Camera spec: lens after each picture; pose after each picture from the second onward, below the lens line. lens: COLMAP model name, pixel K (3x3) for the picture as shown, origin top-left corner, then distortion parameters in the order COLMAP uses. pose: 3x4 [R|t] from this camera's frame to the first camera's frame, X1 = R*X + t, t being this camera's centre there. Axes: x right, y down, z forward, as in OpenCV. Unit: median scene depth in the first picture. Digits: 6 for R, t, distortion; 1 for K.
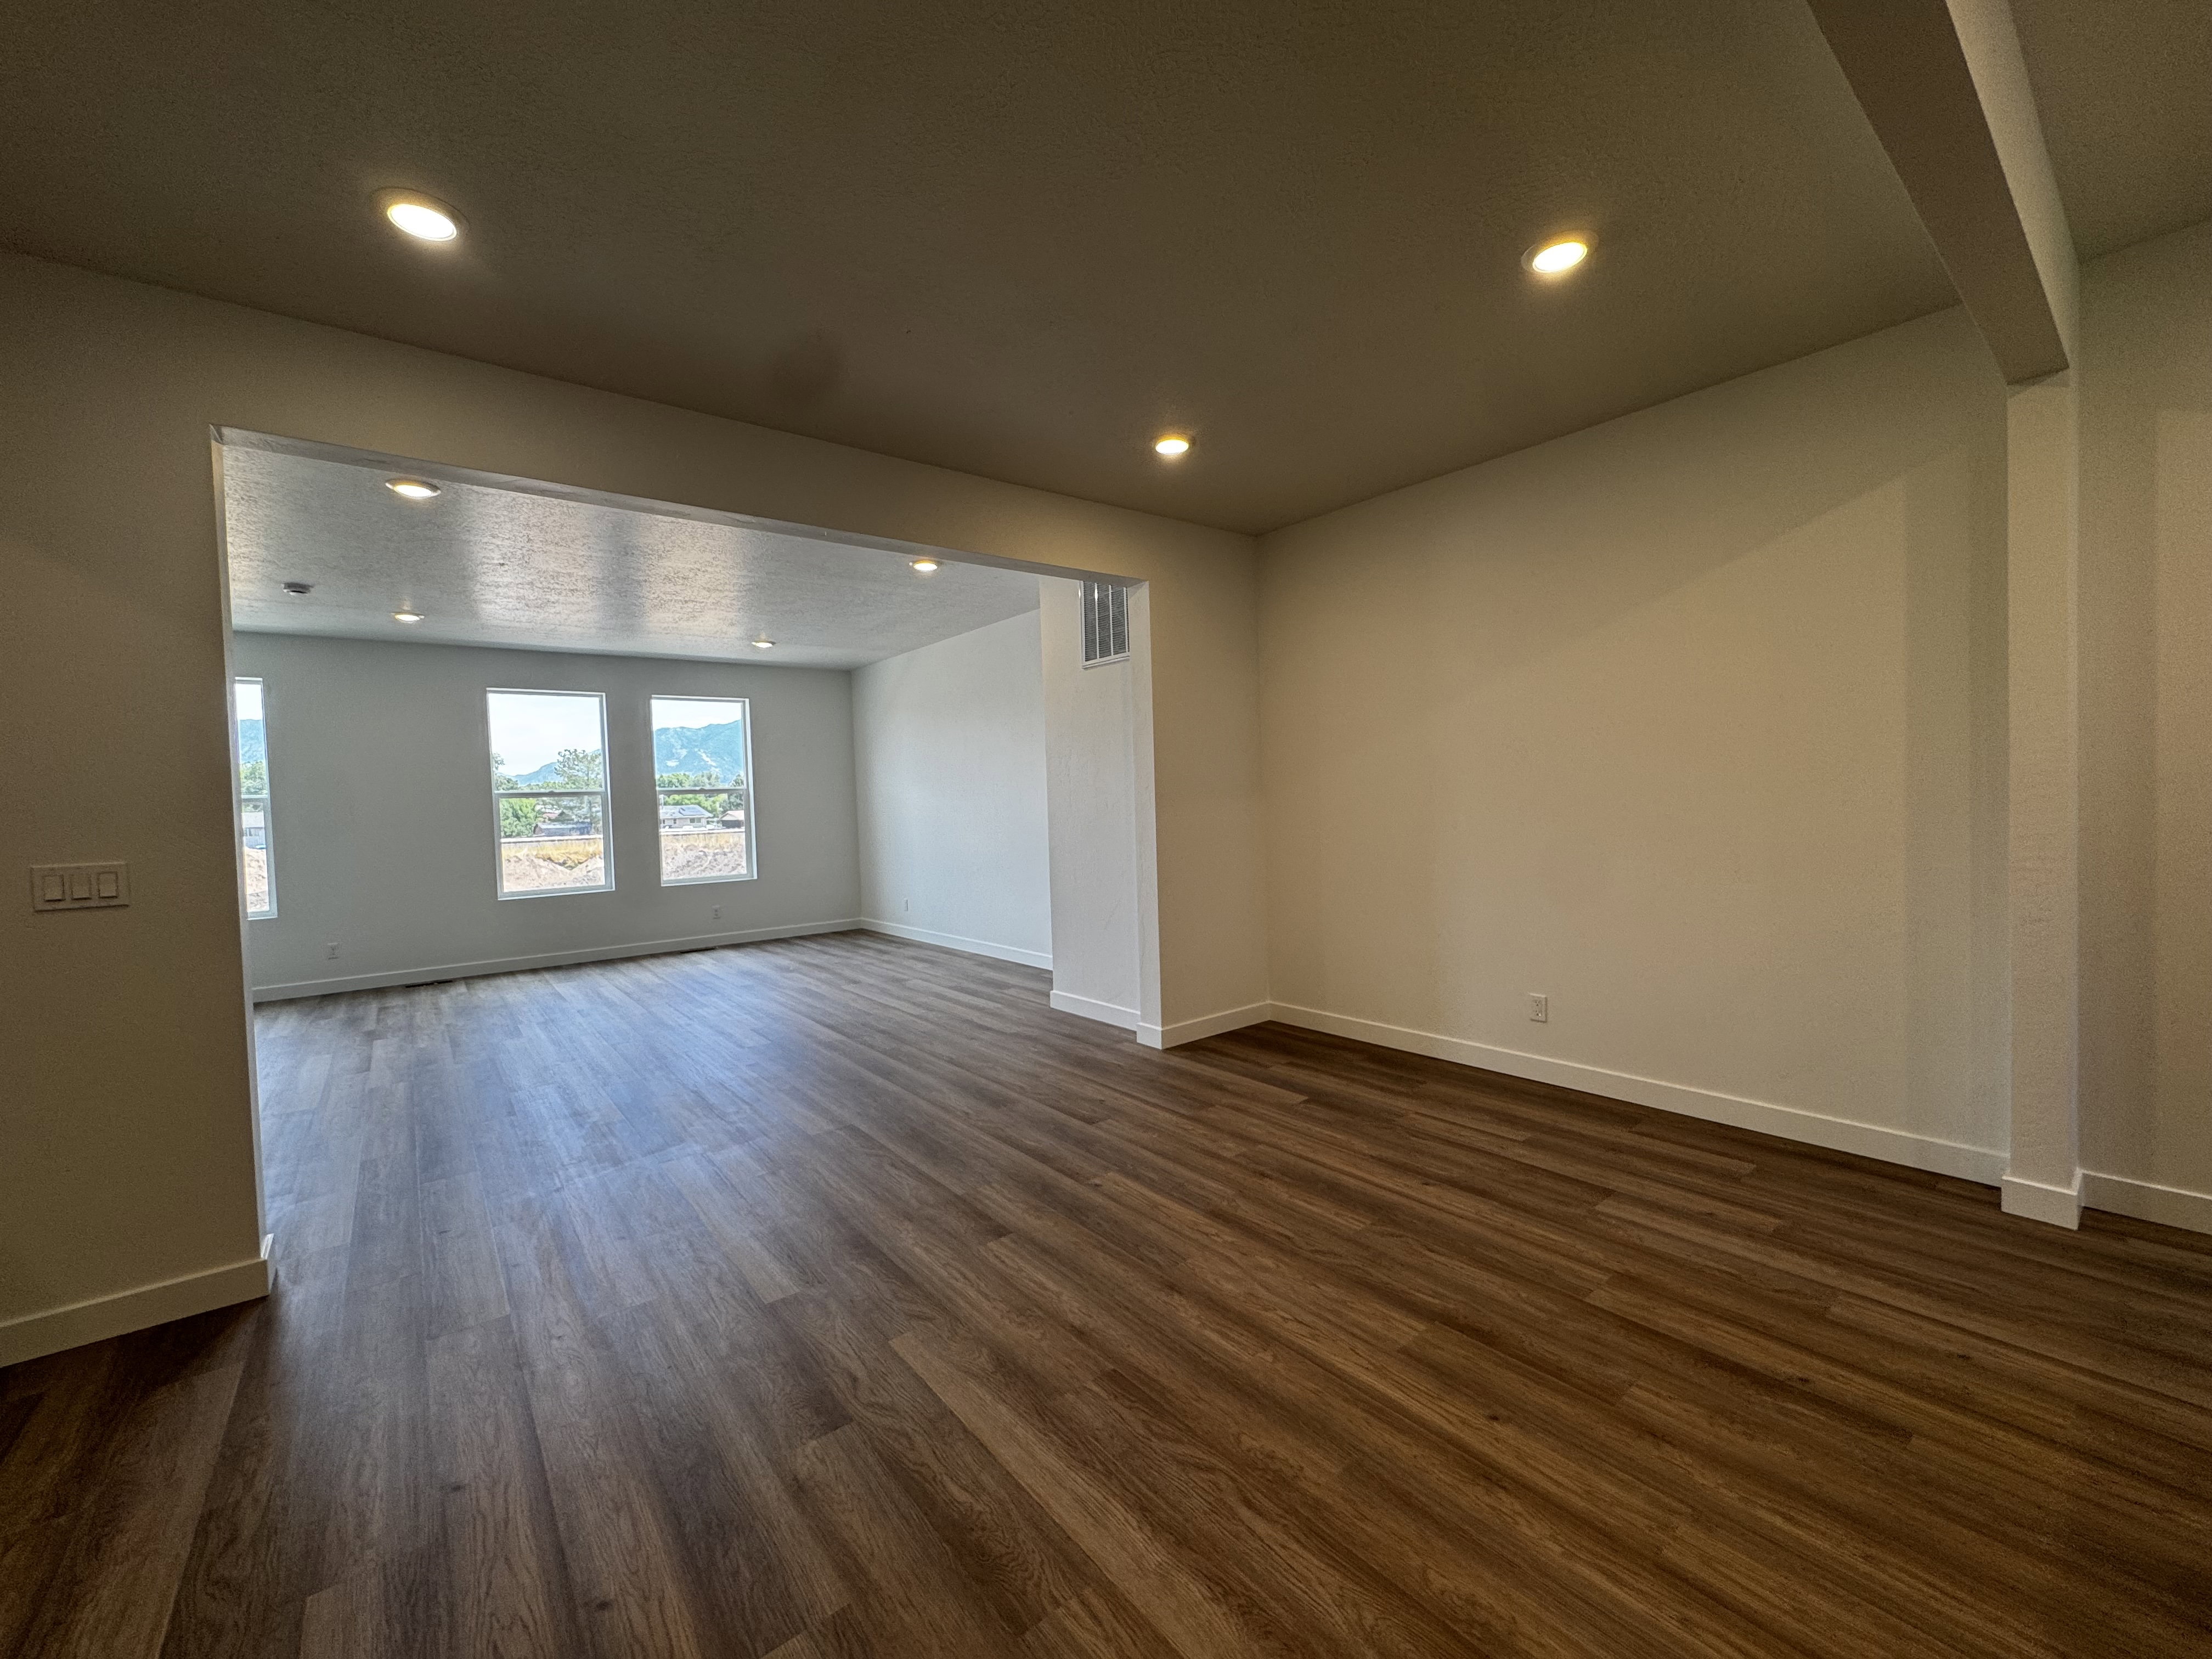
lens RADIAL K [[880.1, 0, 1106.0], [0, 880.1, 829.5], [0, 0, 1]] dist [0.000781, -0.000101]
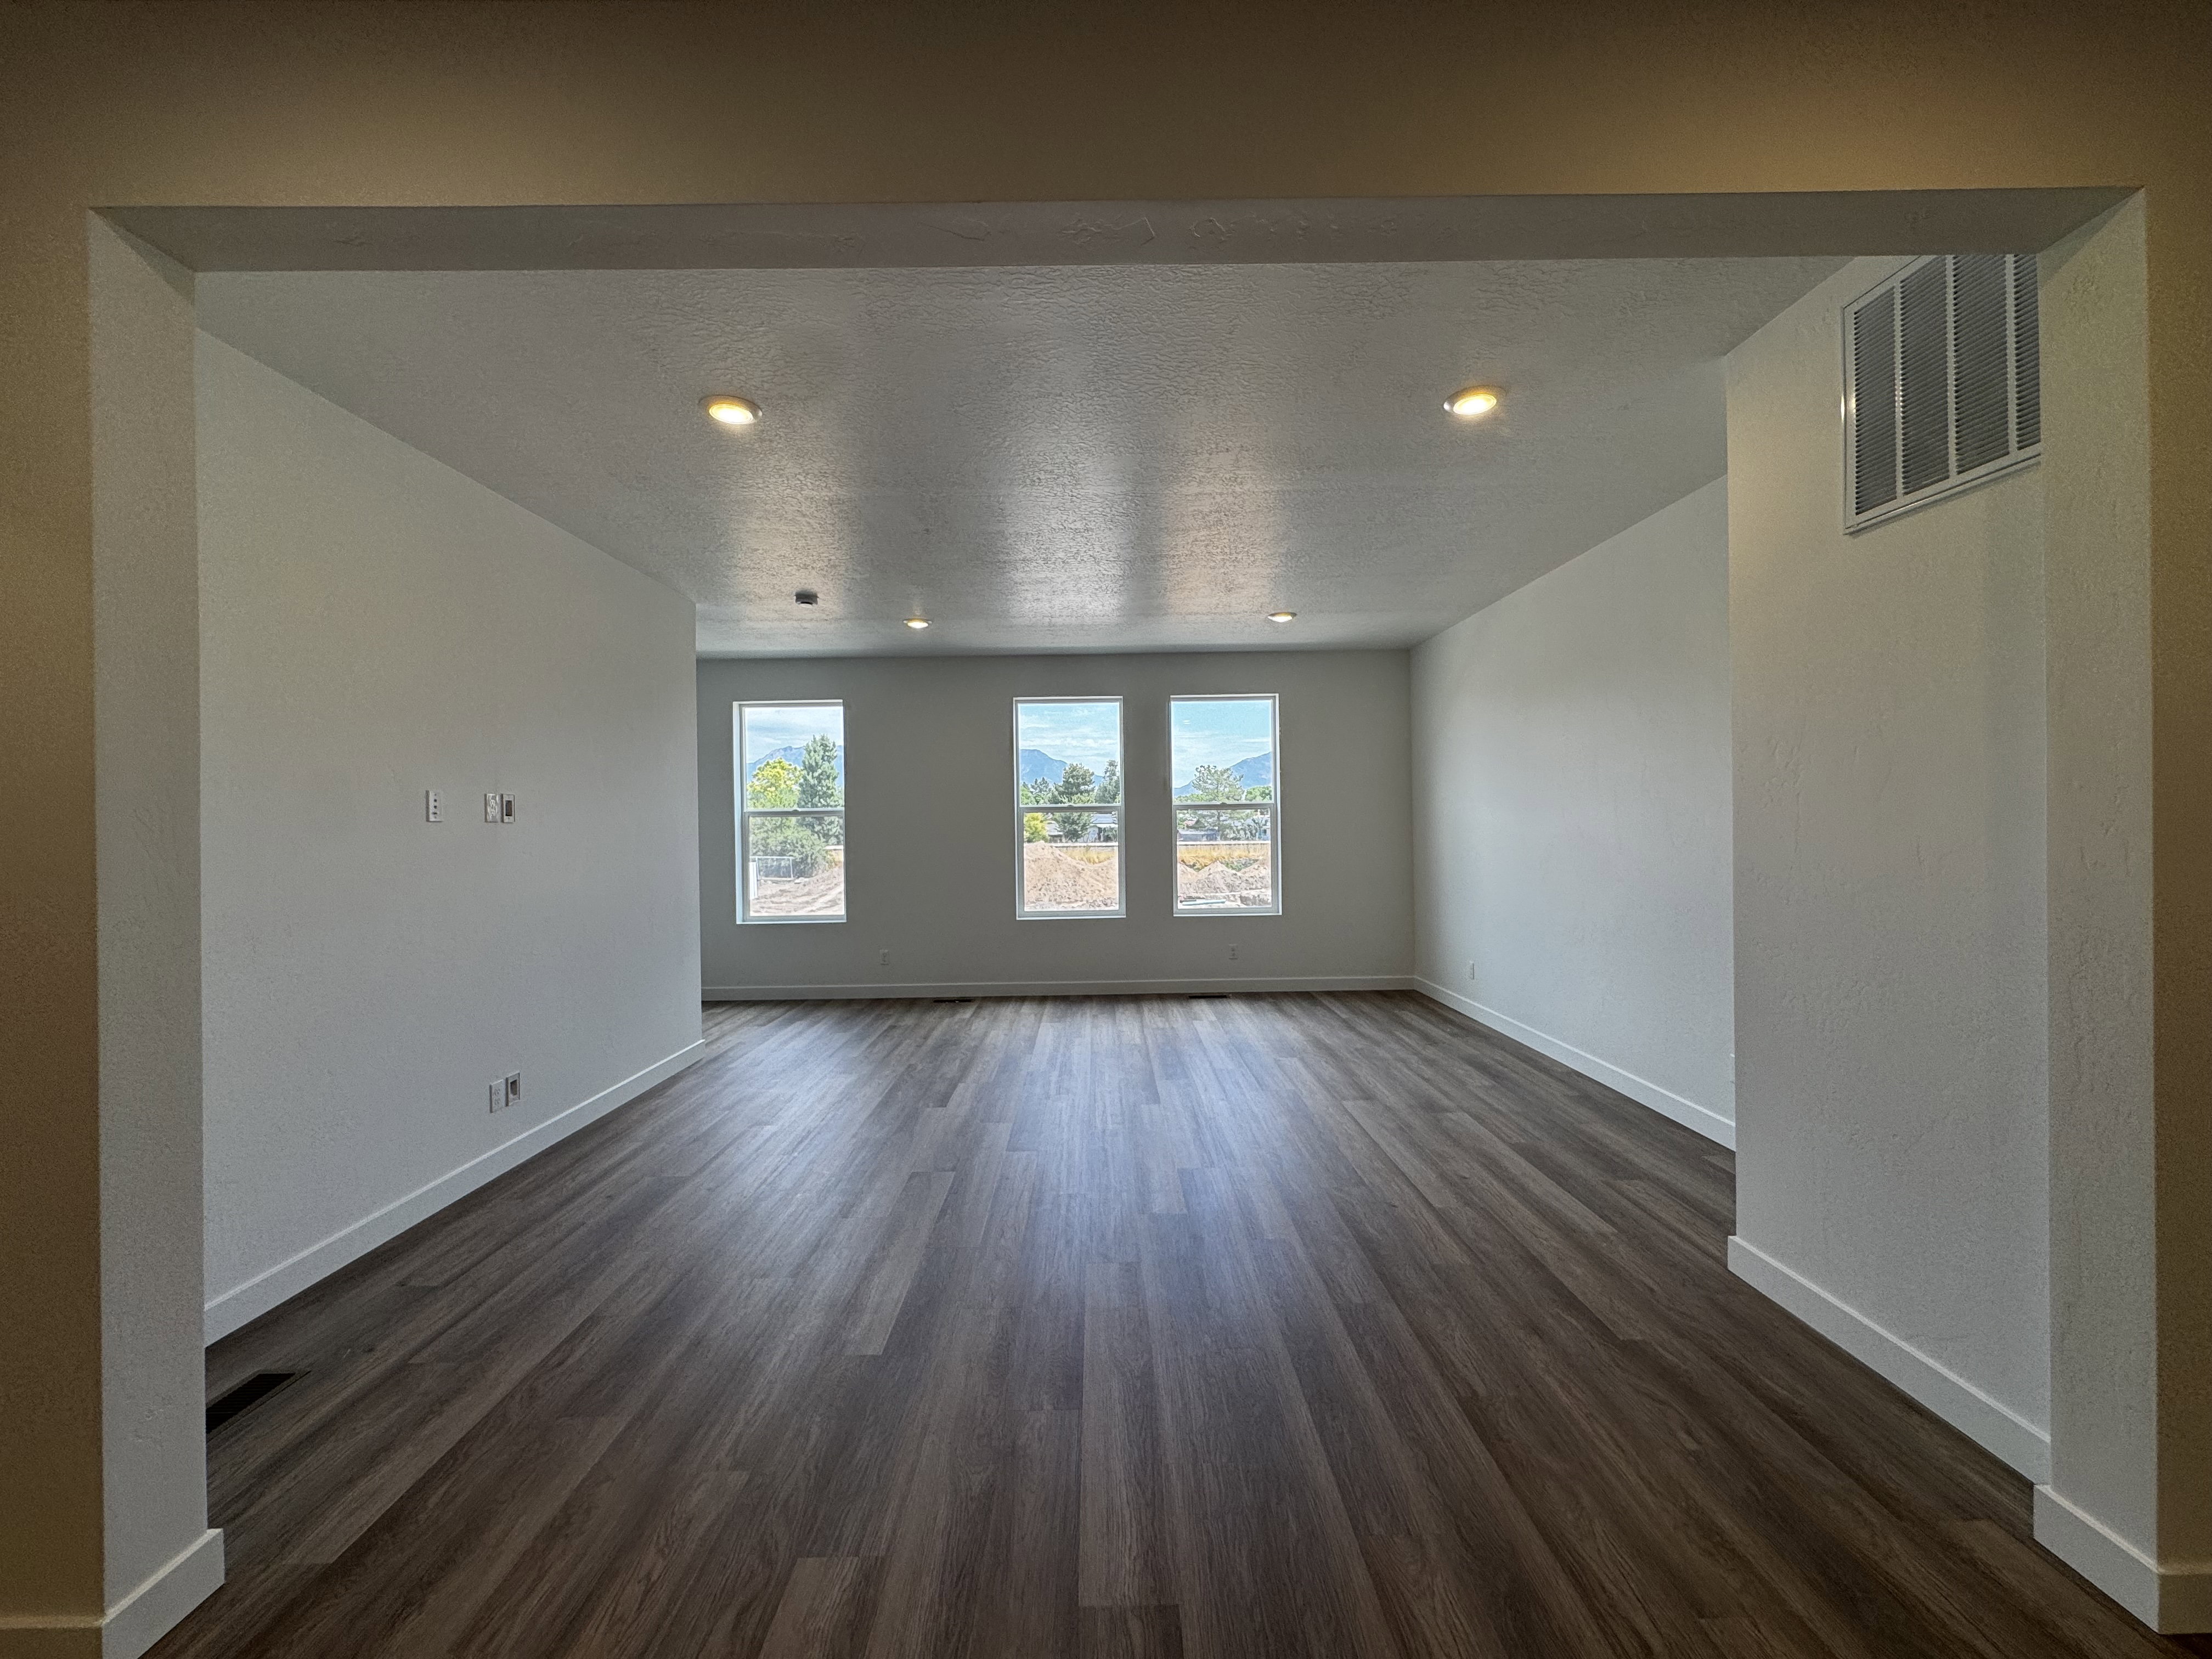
lens RADIAL K [[880.1, 0, 1106.0], [0, 880.1, 829.5], [0, 0, 1]] dist [0.000781, -0.000101]
pose [[0.785746, 0.025910, -0.618006, -0.029116], [-0.034491, 0.999403, -0.001953, -0.018171], [0.617587, 0.022850, 0.786171, 0.302691]]
